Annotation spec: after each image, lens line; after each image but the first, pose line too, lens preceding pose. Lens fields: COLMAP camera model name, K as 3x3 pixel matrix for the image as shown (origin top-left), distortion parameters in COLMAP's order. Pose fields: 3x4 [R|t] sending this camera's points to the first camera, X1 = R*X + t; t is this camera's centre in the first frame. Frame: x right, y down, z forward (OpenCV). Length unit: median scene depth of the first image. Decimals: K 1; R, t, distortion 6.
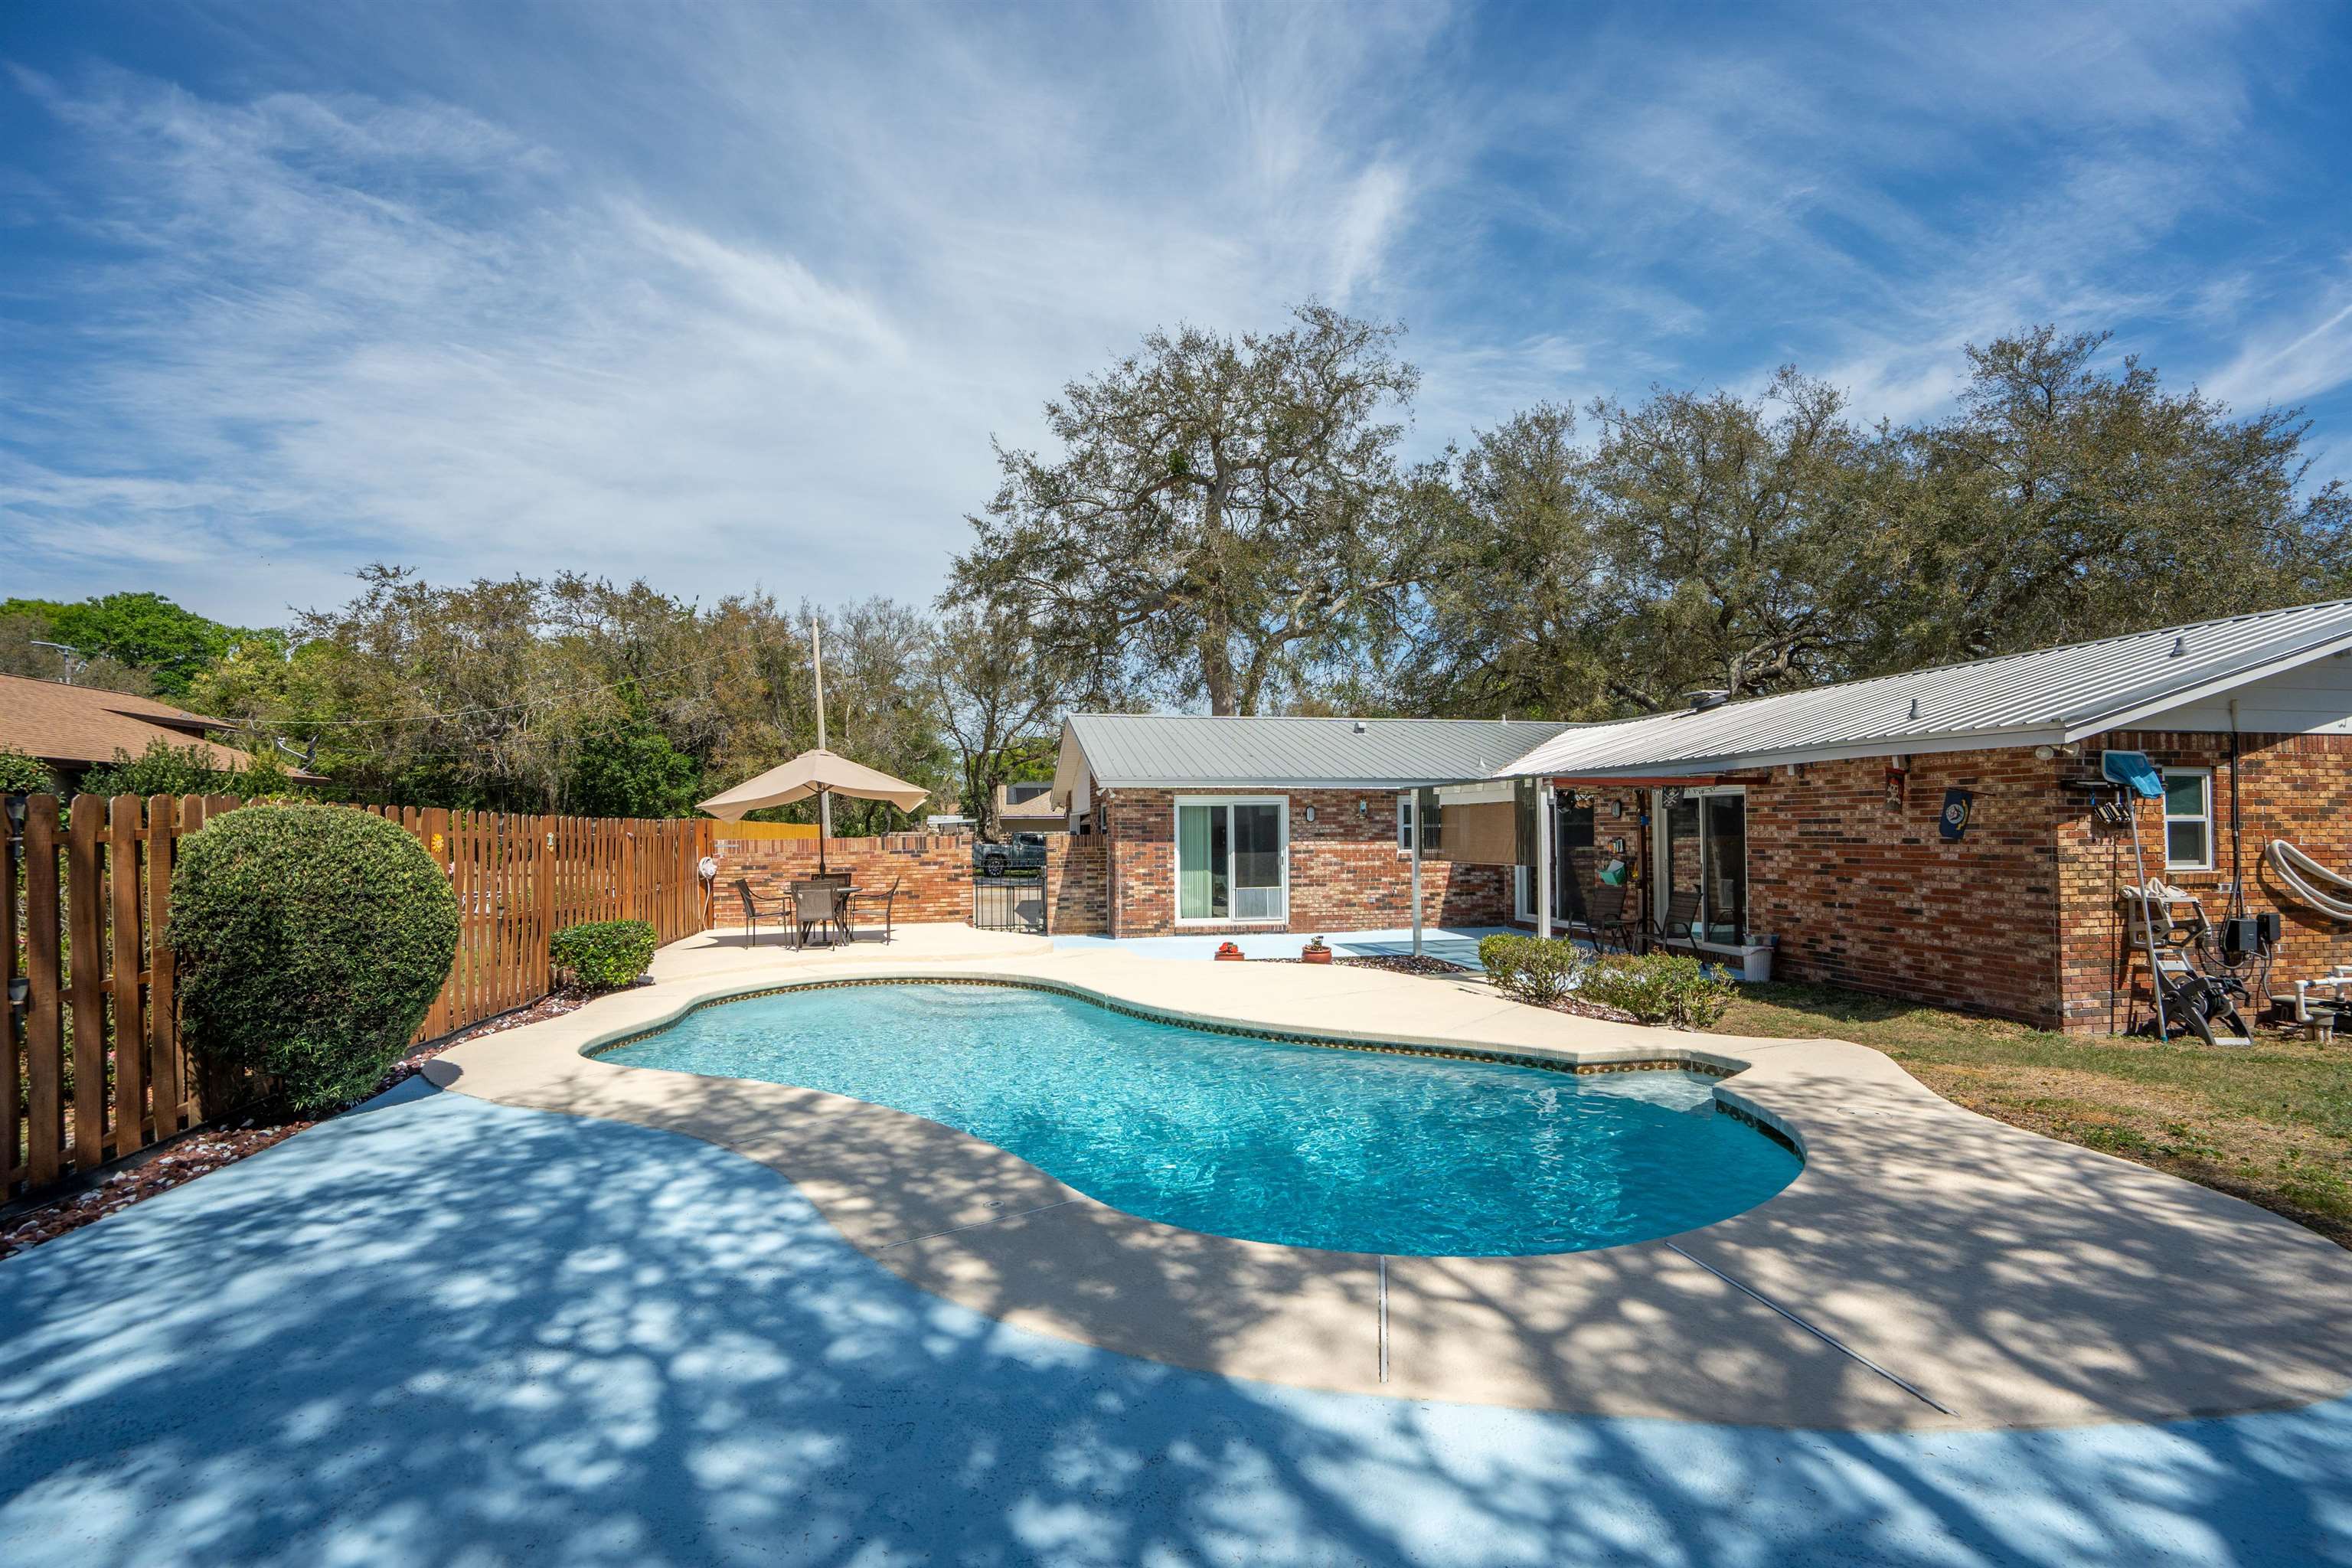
lens RADIAL K [[1069.5, 0, 1176.0], [0, 1069.5, 784.0], [0, 0, 1]] dist [-0.036958, 0.011508]
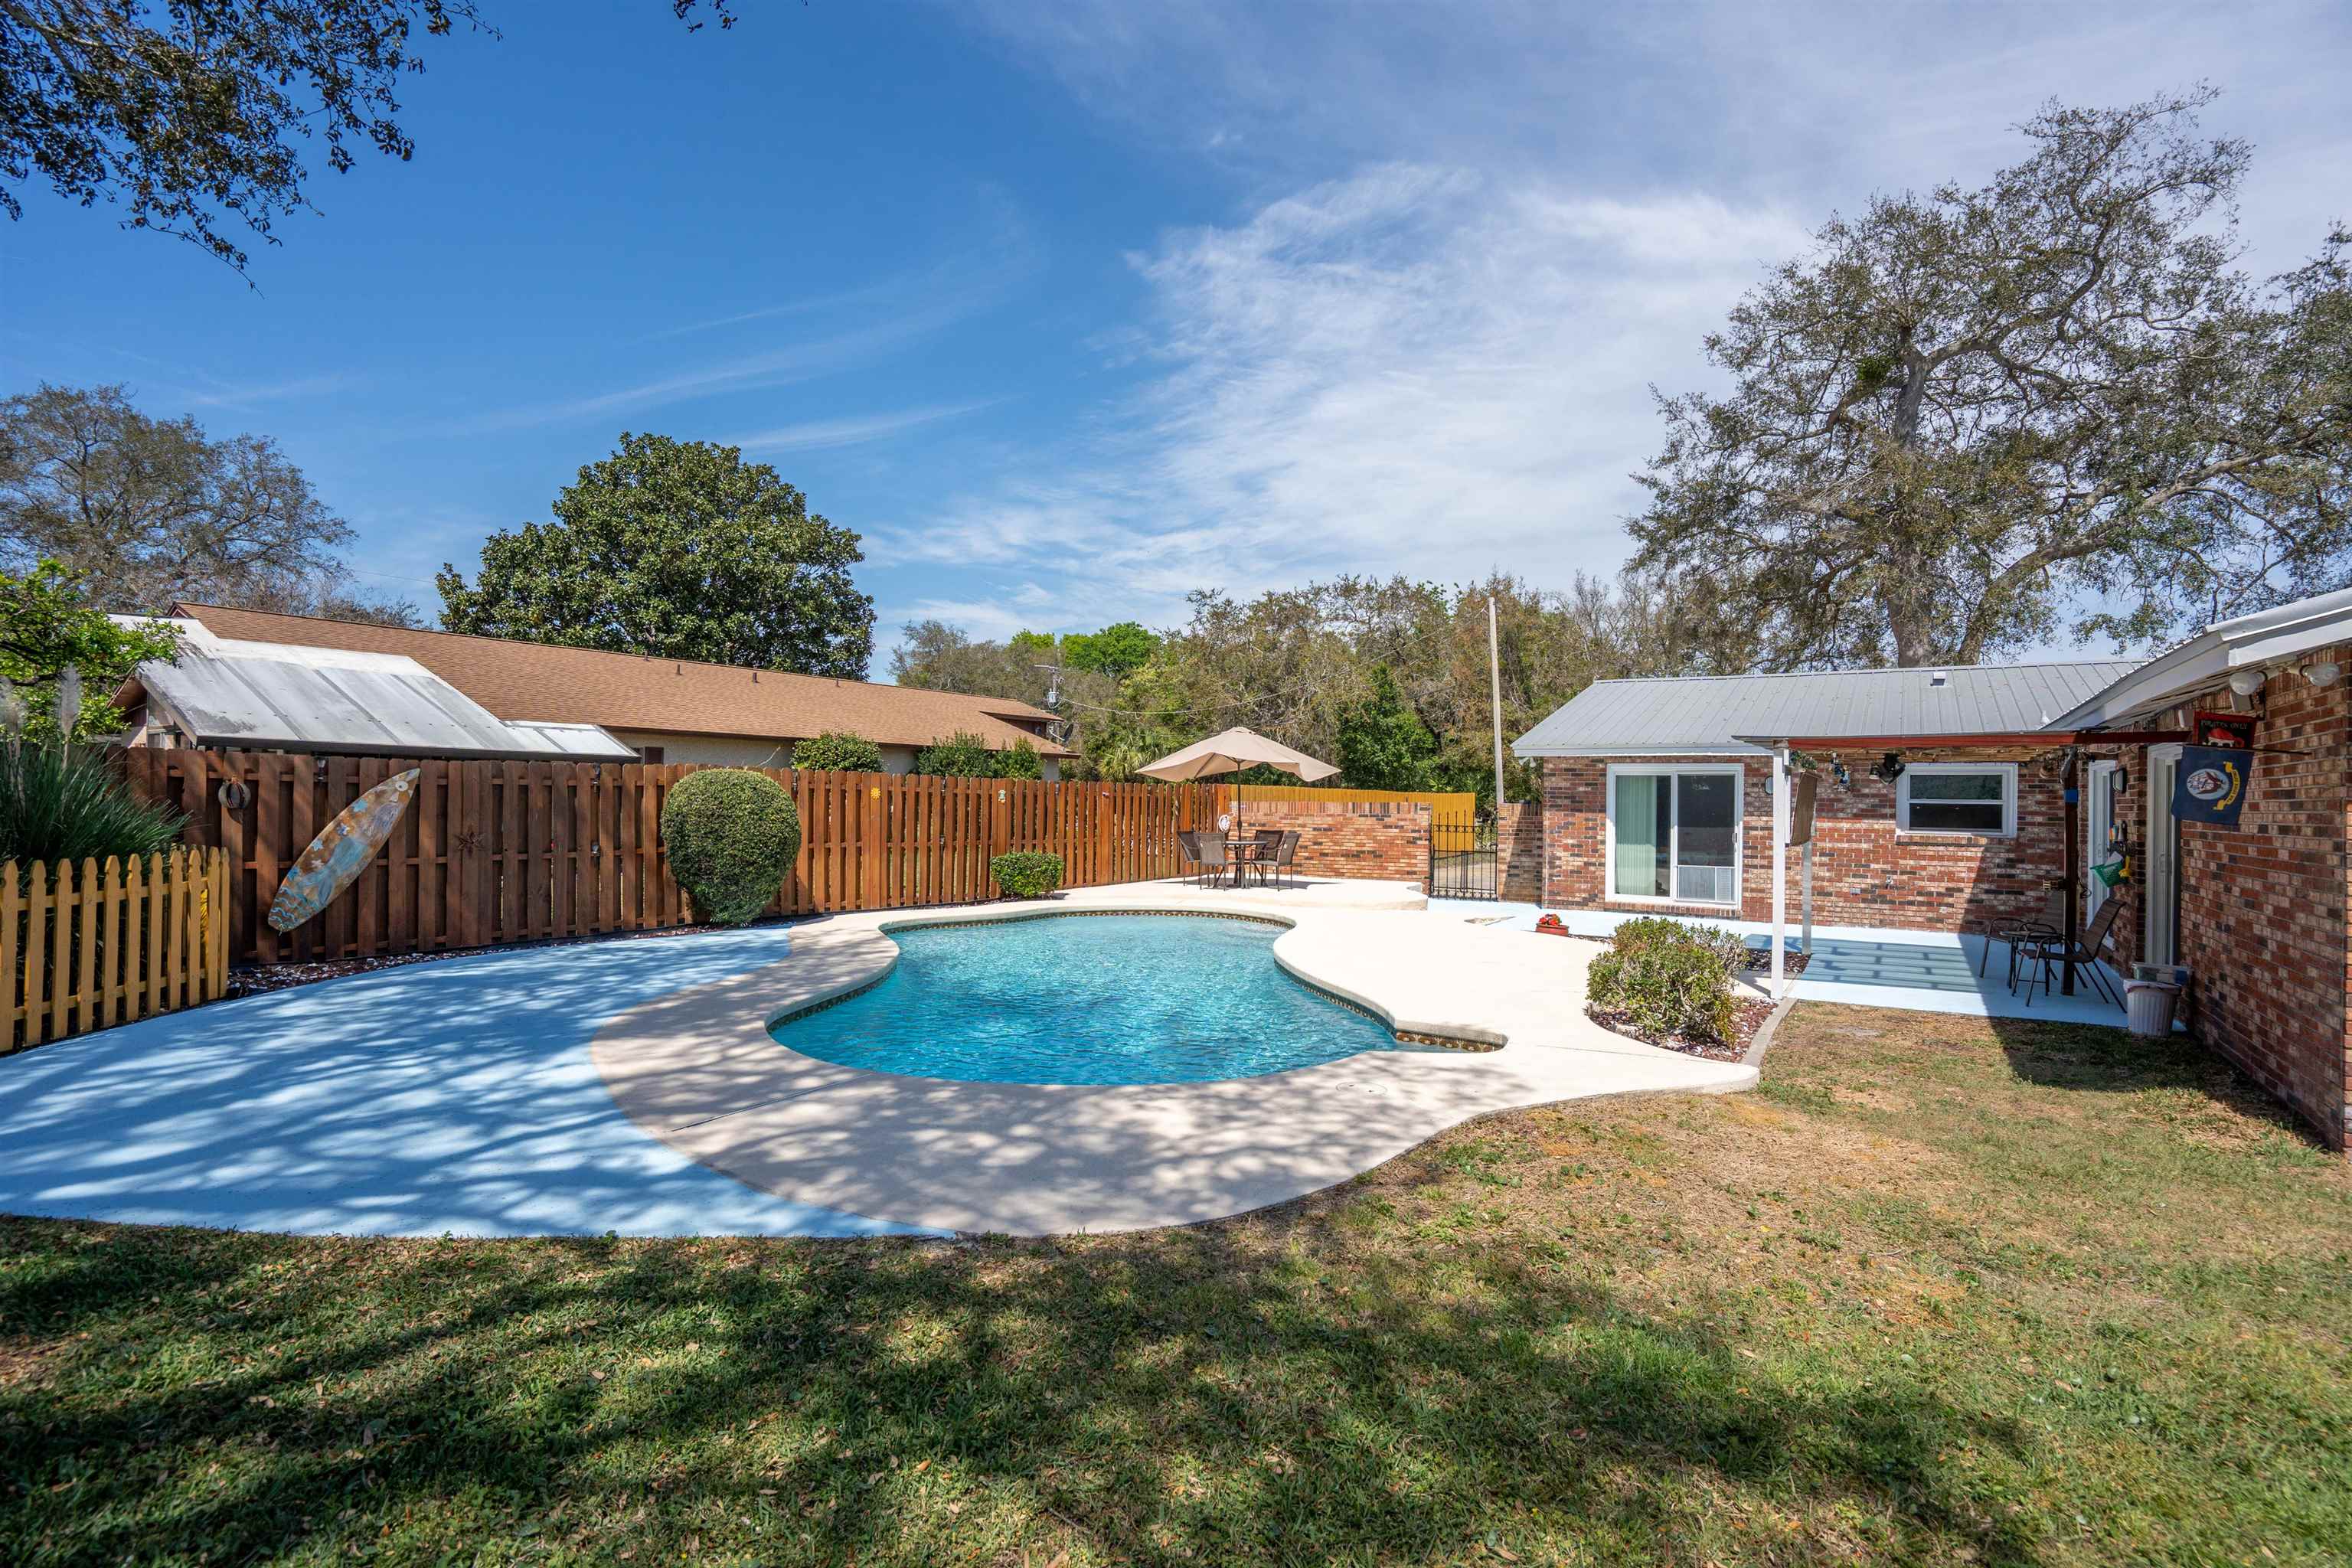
lens RADIAL K [[1076.8, 0, 1186.5], [0, 1076.8, 790.0], [0, 0, 1]] dist [-0.066579, 0.023687]
pose [[0.713668, 0.013303, -0.700358, 0.400961], [0.009540, 0.999542, 0.028707, 0.003095], [0.700419, -0.027168, 0.713215, 0.063240]]
